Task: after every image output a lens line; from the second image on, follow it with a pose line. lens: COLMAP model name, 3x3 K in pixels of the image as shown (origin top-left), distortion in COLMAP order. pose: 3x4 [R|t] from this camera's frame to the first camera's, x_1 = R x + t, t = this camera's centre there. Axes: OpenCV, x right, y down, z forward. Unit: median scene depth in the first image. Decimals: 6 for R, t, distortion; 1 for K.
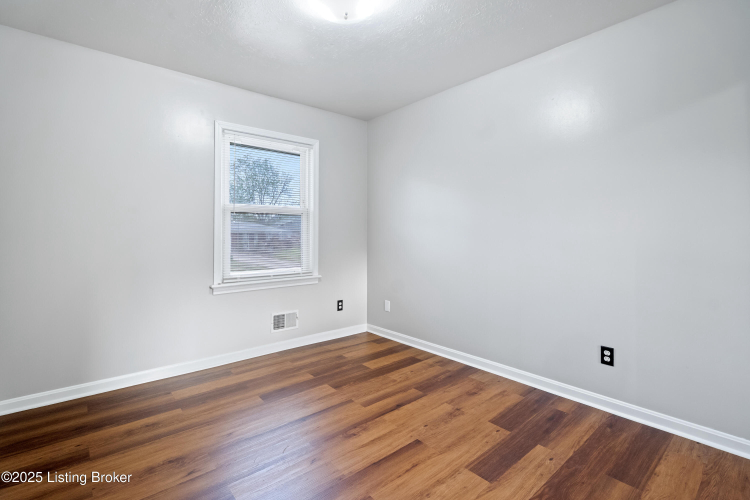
lens RADIAL K [[342.6, 0, 369.4], [0, 342.6, 245.1], [0, 0, 1]] dist [-0.000674, -0.000303]
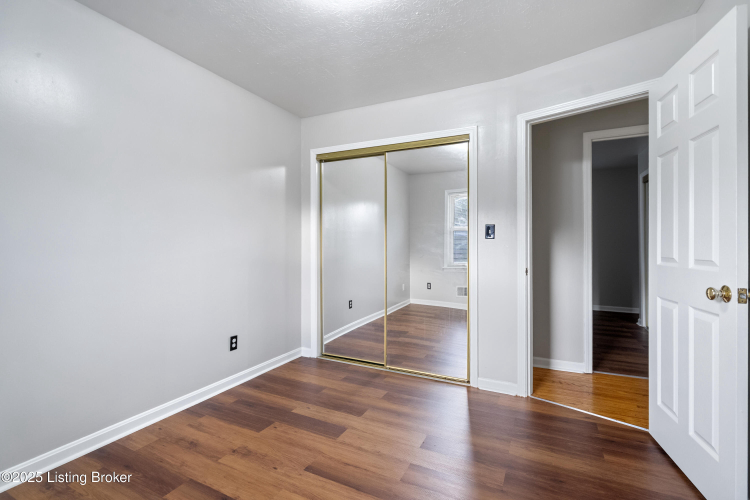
lens RADIAL K [[342.6, 0, 370.7], [0, 342.6, 248.6], [0, 0, 1]] dist [-0.000674, -0.000303]
pose [[-0.388921, -0.006956, 0.921245, -0.697742], [0.027839, 0.999426, 0.019299, -0.035674], [-0.920850, 0.033152, -0.388504, 1.058987]]
